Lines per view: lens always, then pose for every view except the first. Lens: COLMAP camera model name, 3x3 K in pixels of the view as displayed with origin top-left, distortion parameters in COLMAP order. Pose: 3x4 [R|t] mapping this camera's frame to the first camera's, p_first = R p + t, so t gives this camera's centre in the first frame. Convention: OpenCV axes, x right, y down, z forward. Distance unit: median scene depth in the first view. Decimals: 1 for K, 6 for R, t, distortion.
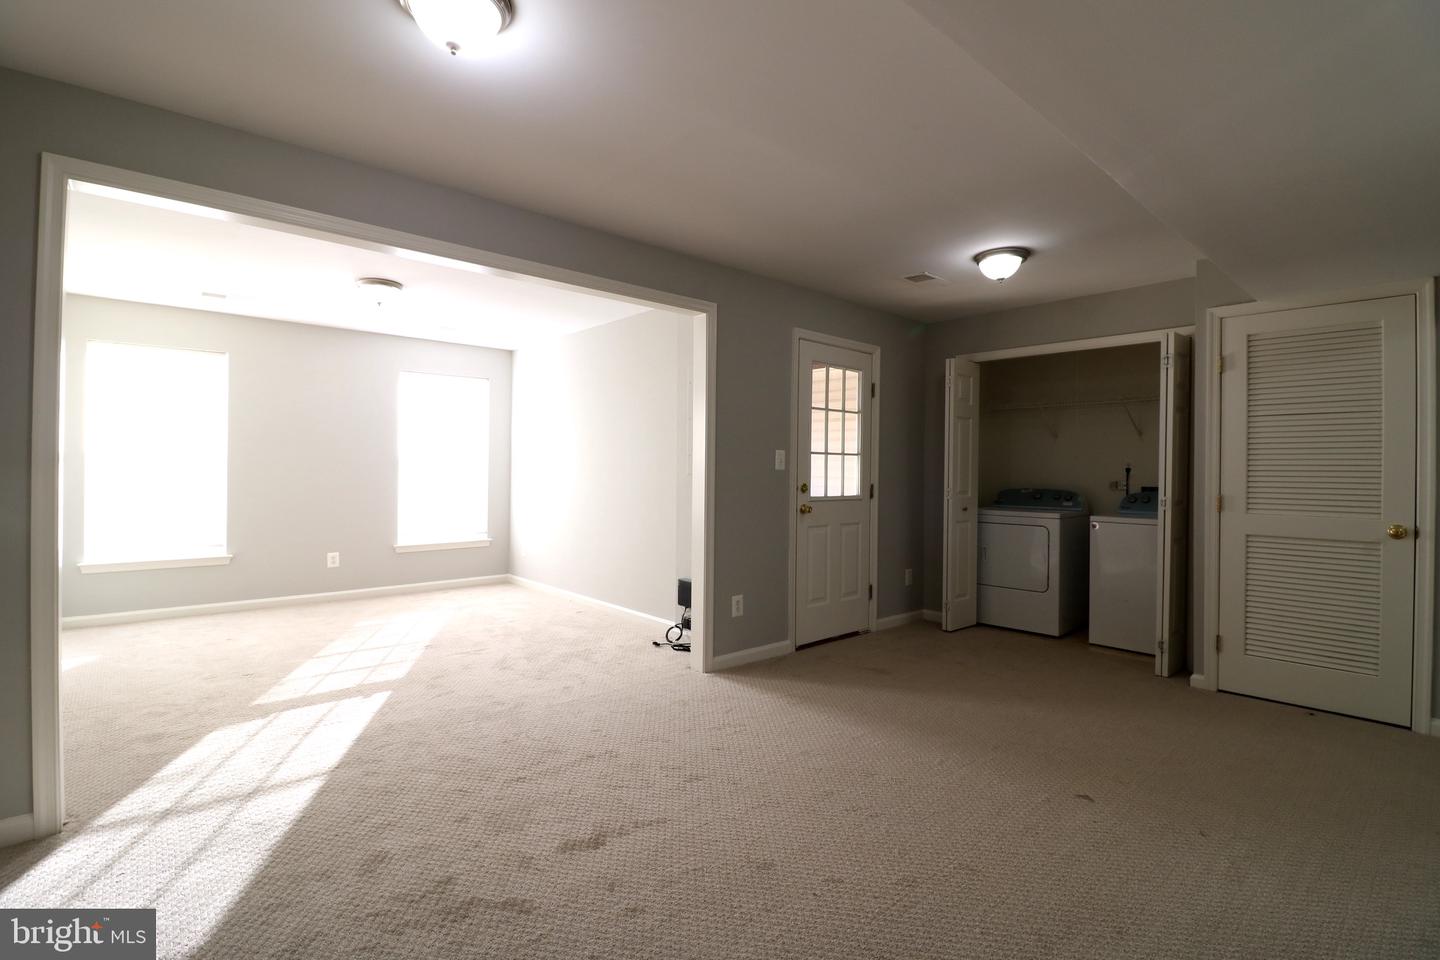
lens RADIAL K [[673.6, 0, 727.4], [0, 673.6, 480.8], [0, 0, 1]] dist [-0.012849, -0.001600]
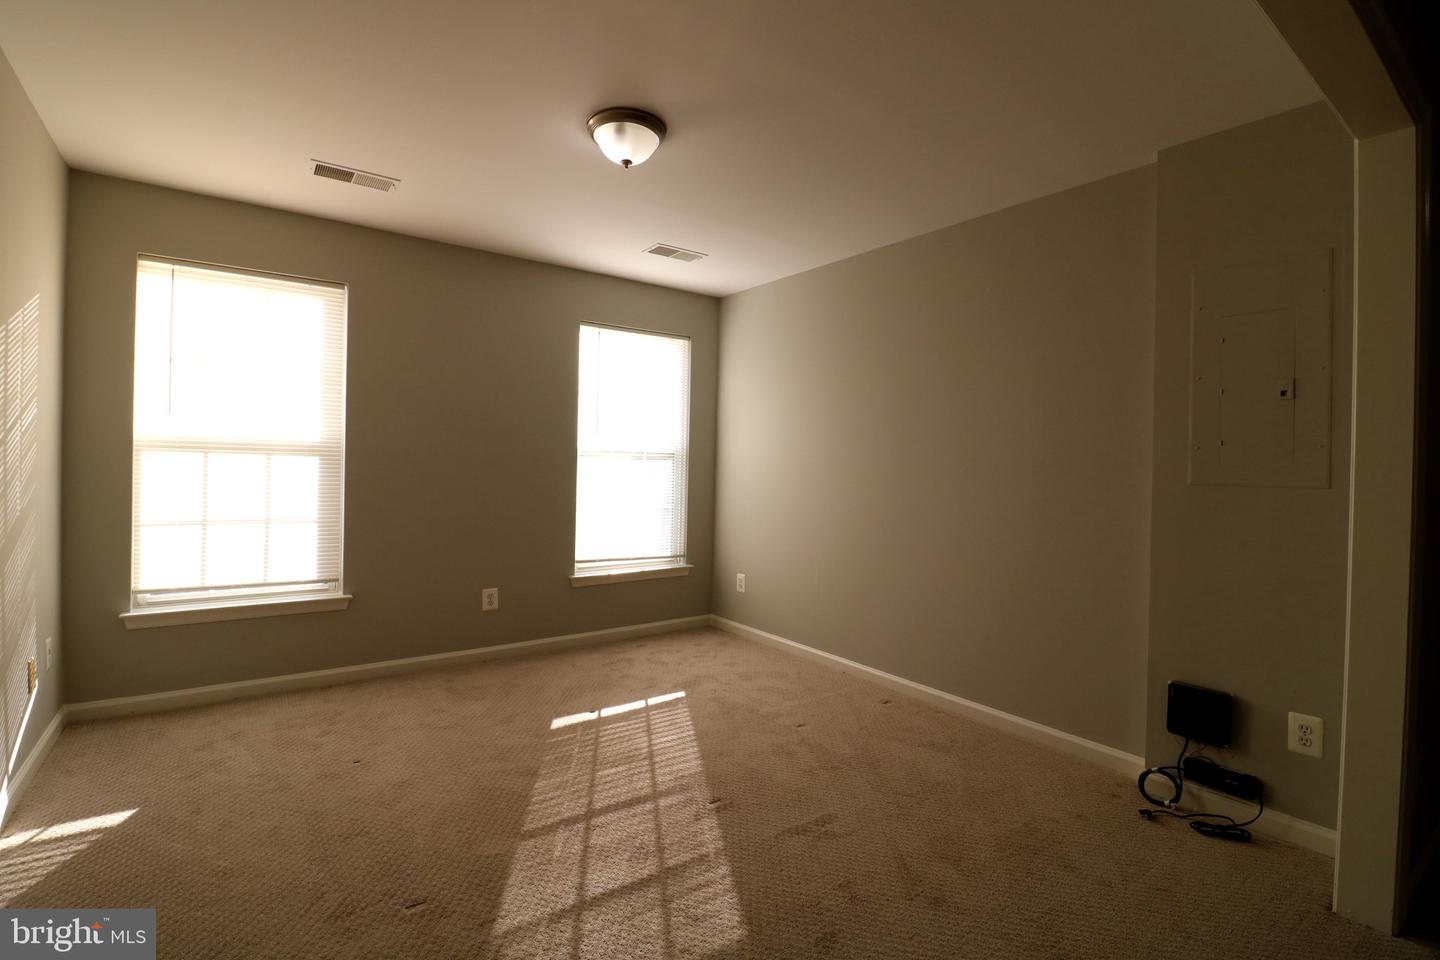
lens RADIAL K [[673.6, 0, 720.9], [0, 673.6, 476.5], [0, 0, 1]] dist [-0.012849, -0.001600]
pose [[0.995279, 0.014396, -0.095978, -0.375326], [-0.014188, 0.999895, 0.002844, -0.012061], [0.096008, -0.001469, 0.995379, 0.449039]]
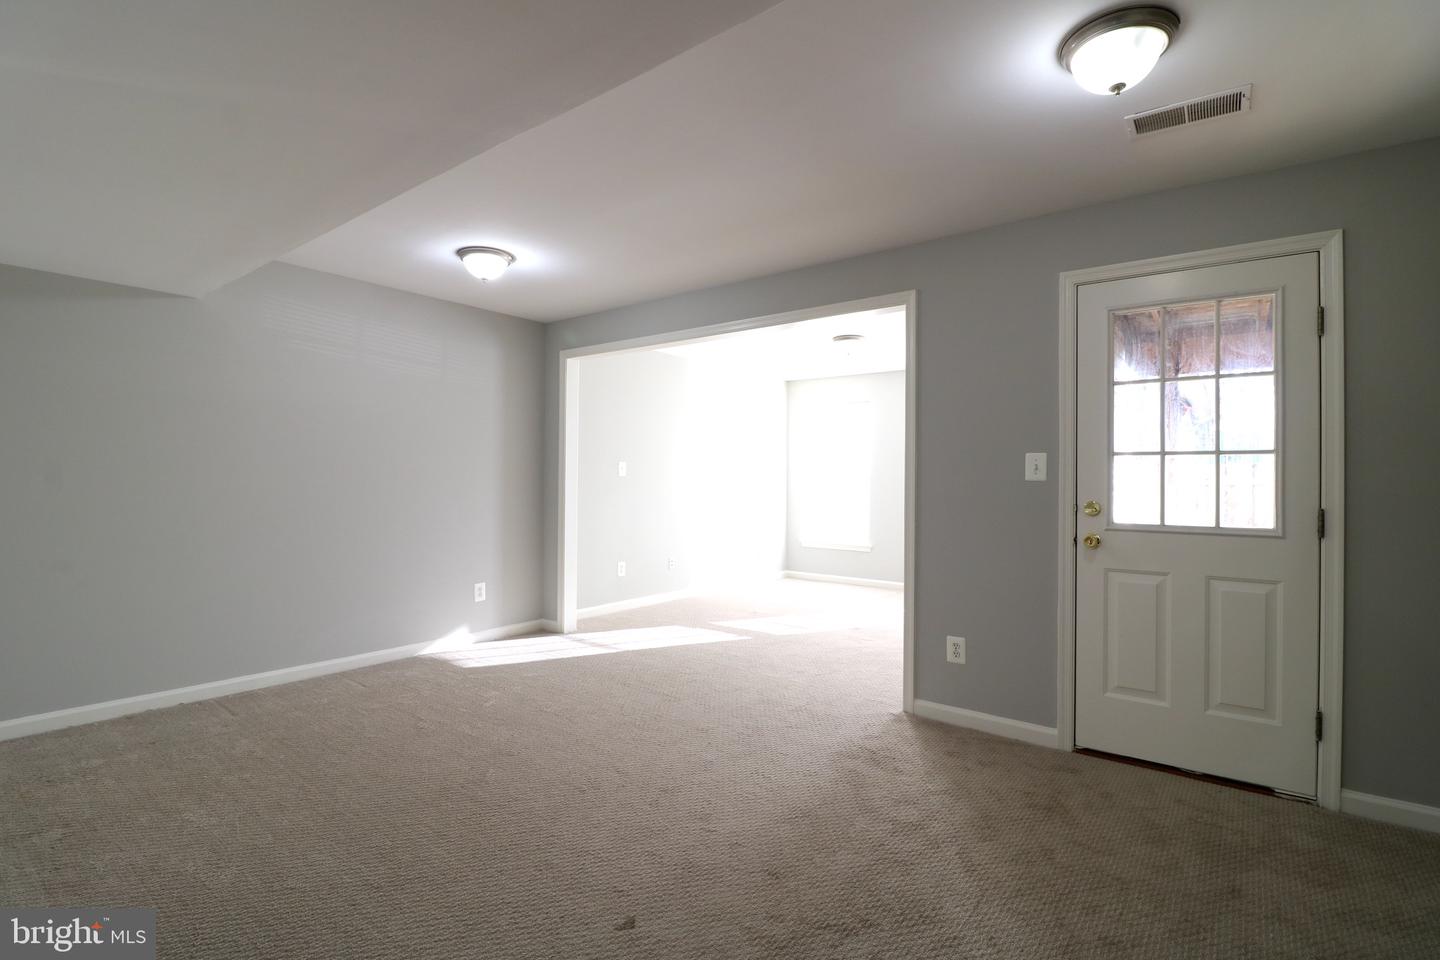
lens RADIAL K [[673.6, 0, 720.4], [0, 673.6, 477.3], [0, 0, 1]] dist [-0.012849, -0.001600]
pose [[0.174975, -0.011829, -0.984502, 0.674117], [-0.022038, 0.999630, -0.015928, -0.001012], [0.984326, 0.024484, 0.174650, 0.513801]]
